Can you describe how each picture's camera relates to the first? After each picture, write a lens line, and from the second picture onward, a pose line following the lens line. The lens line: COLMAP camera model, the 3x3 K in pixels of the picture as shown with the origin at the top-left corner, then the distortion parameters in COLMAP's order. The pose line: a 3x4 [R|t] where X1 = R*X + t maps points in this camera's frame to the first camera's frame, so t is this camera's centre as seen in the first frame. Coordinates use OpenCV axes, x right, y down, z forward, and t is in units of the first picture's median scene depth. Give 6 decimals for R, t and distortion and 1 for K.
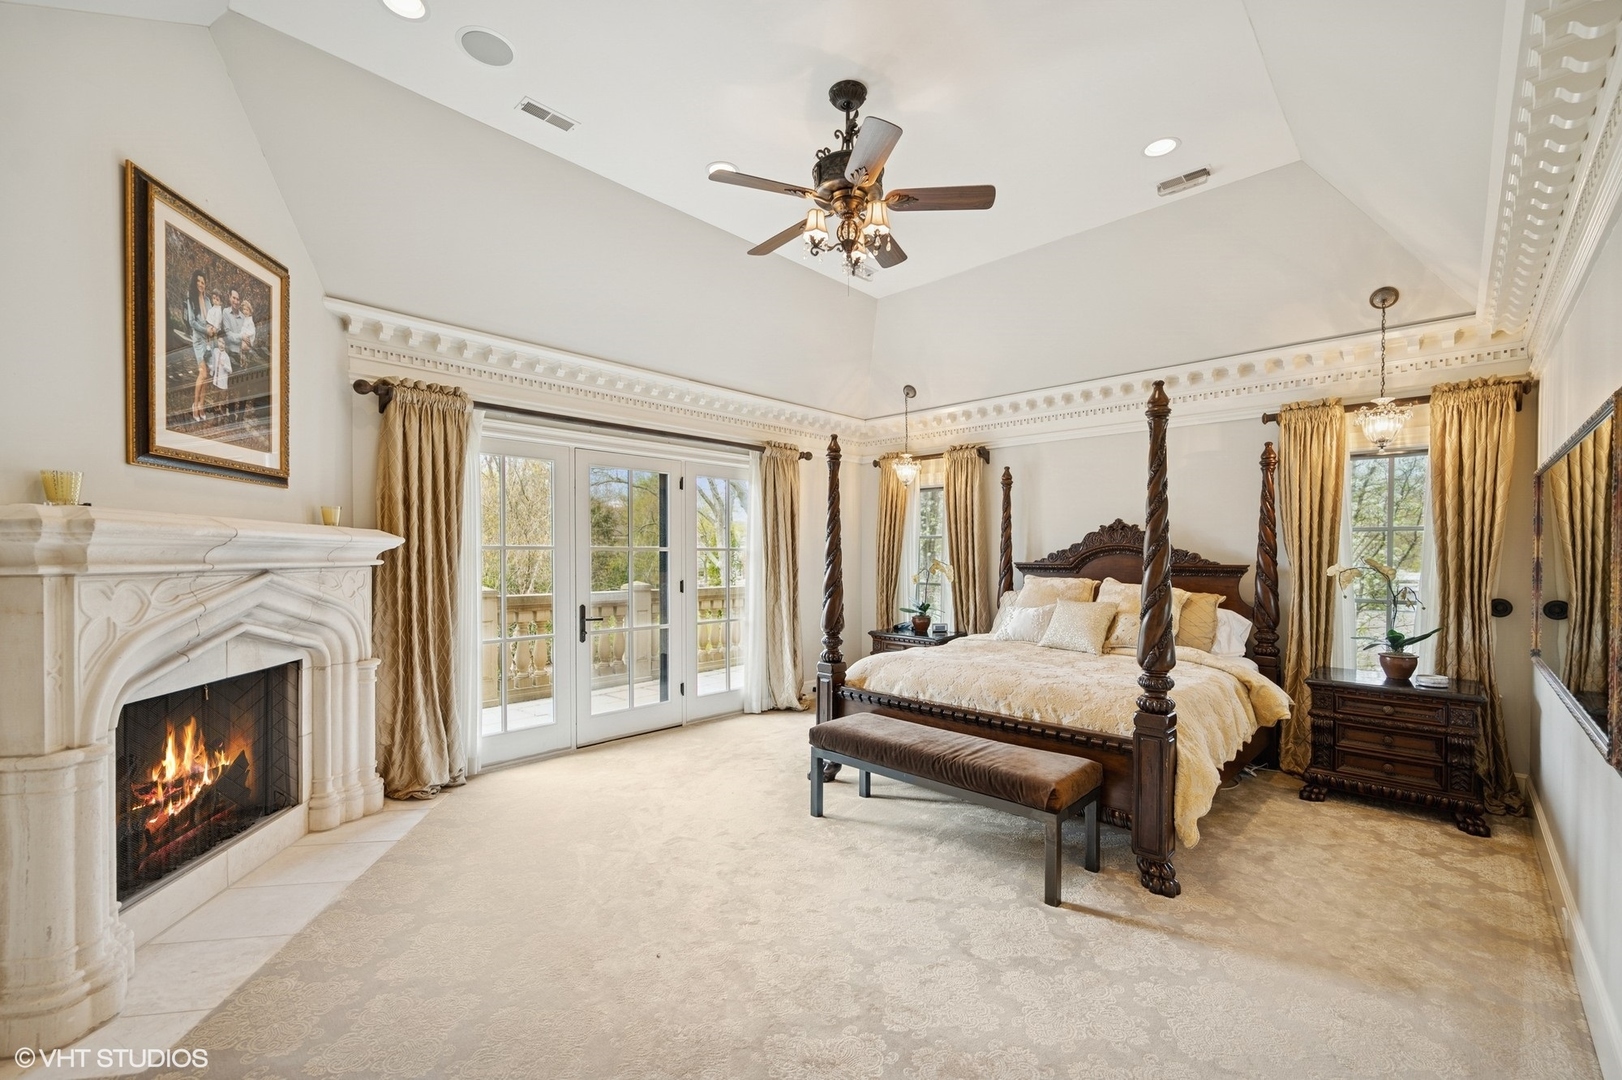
lens RADIAL K [[680.8, 0, 812.0], [0, 680.8, 549.0], [0, 0, 1]] dist [-0.000981, -0.000118]
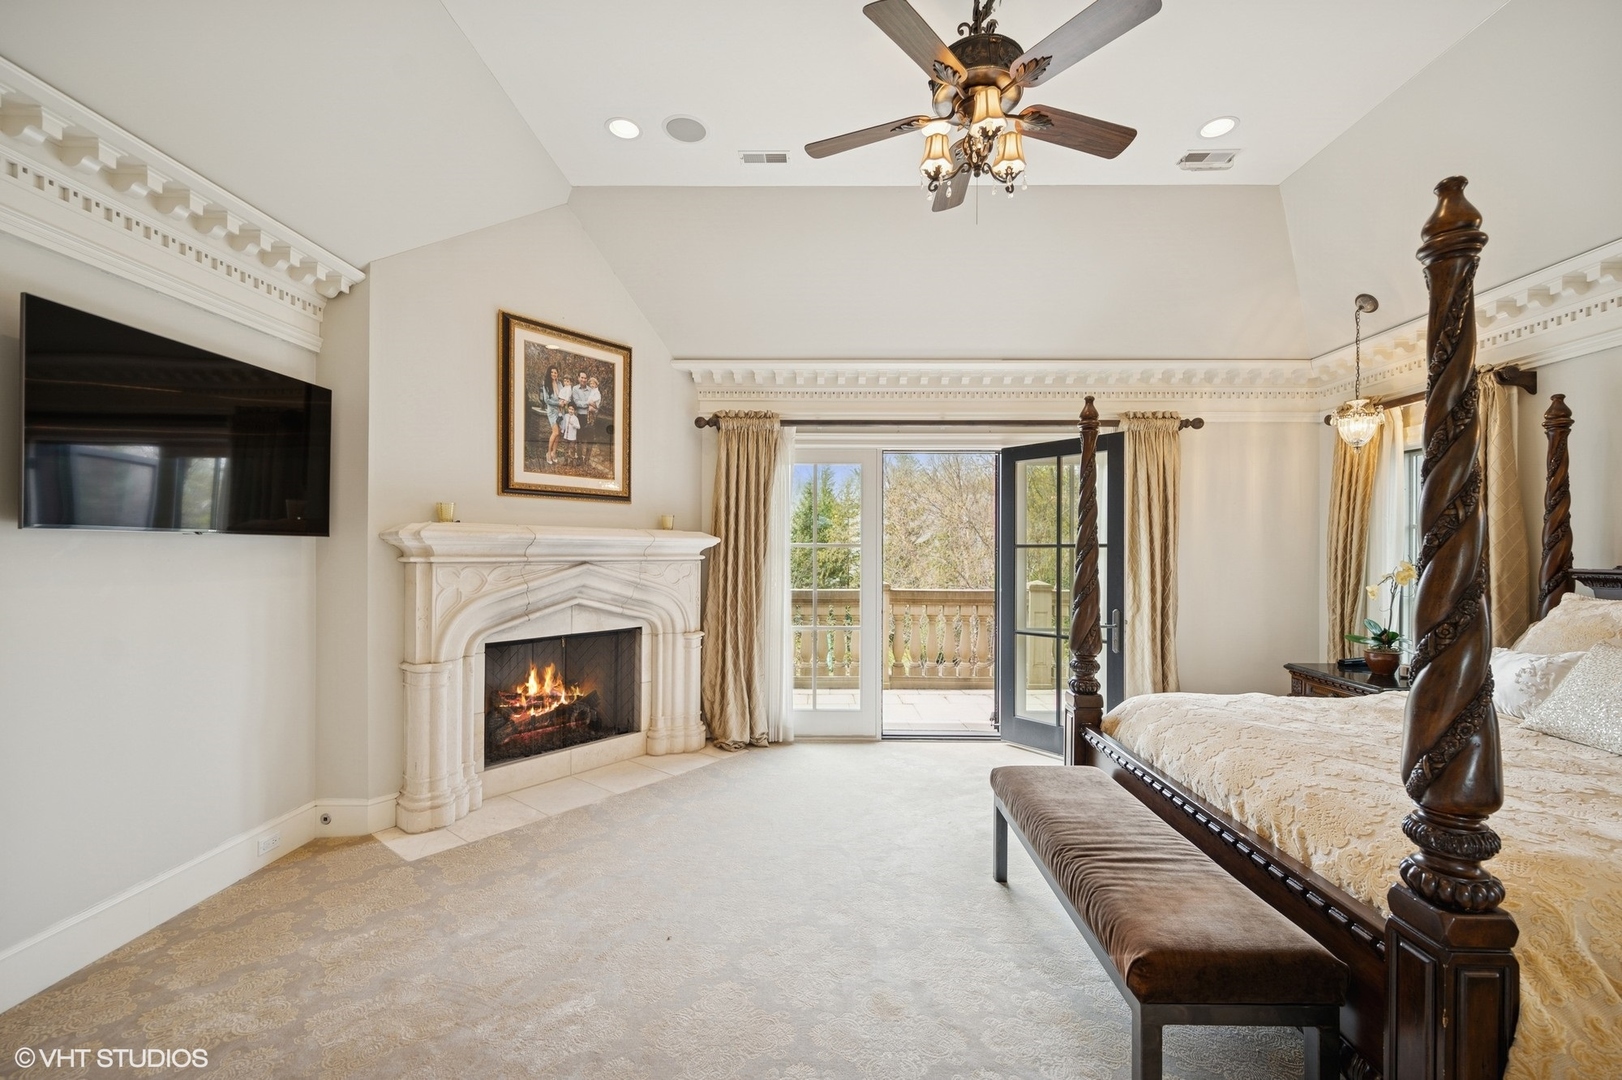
lens RADIAL K [[671.1, 0, 811.0], [0, 671.1, 540.0], [0, 0, 1]] dist [-0.000269, -0.000217]
pose [[0.674270, -0.009432, -0.738425, 0.509751], [0.002631, 0.999943, -0.010370, 0.000549], [0.738481, 0.005049, 0.674256, 0.347850]]
